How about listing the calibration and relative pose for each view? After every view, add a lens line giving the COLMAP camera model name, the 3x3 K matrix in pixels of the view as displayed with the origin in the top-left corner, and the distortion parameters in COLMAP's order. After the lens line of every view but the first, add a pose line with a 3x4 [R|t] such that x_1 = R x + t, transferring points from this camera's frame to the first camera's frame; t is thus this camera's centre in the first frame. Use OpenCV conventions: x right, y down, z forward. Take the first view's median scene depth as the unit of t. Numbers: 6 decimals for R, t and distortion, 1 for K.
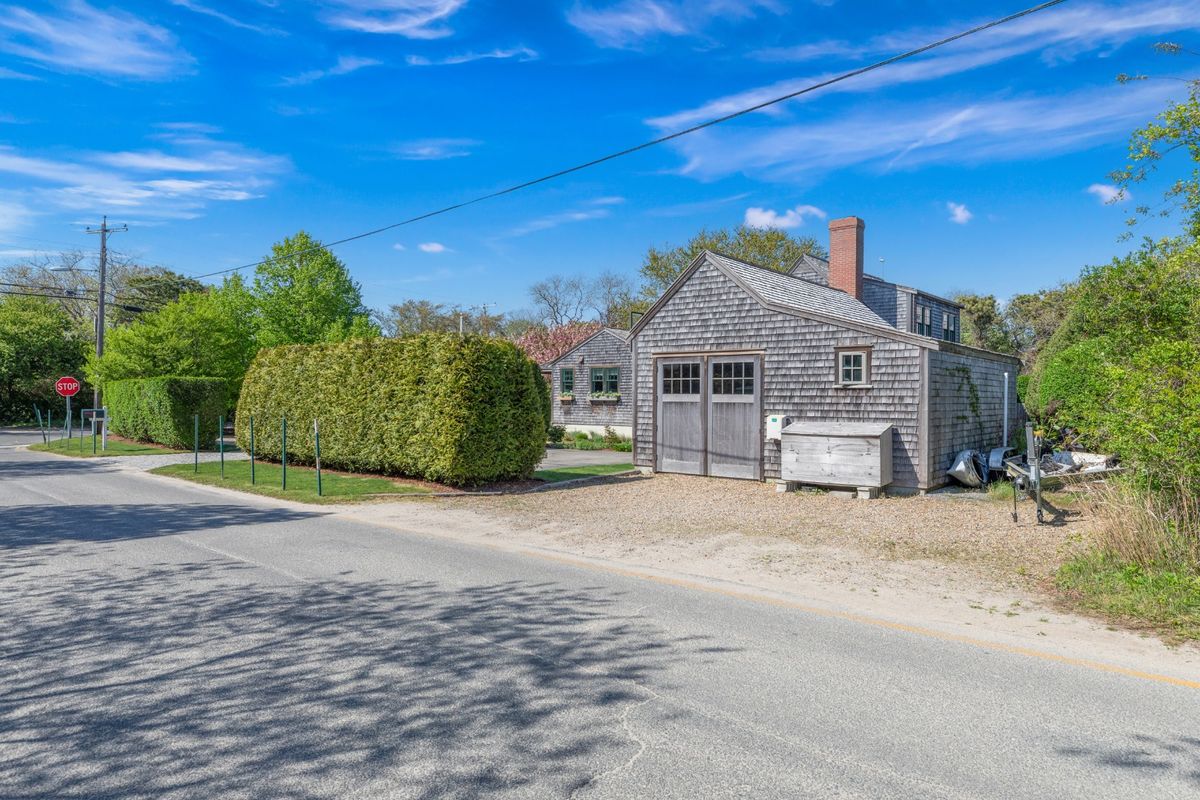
lens RADIAL K [[778.2, 0, 605.1], [0, 778.2, 402.7], [0, 0, 1]] dist [-0.006016, -0.003273]
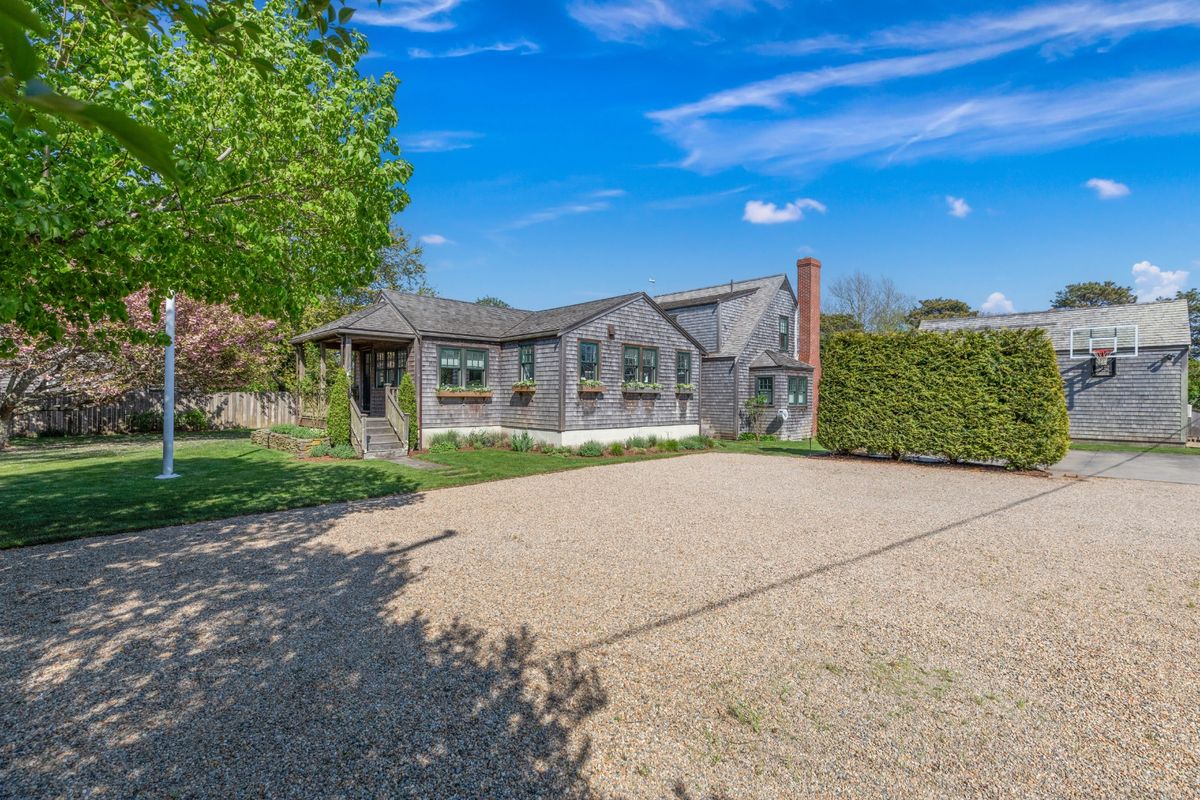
lens RADIAL K [[557.4, 0, 592.2], [0, 557.4, 395.0], [0, 0, 1]] dist [0.002979, 0.000714]
pose [[0.999908, 0.003944, 0.012946, -0.026088], [-0.003980, 0.999988, 0.002765, -0.000495], [-0.012935, -0.002816, 0.999912, 0.279320]]
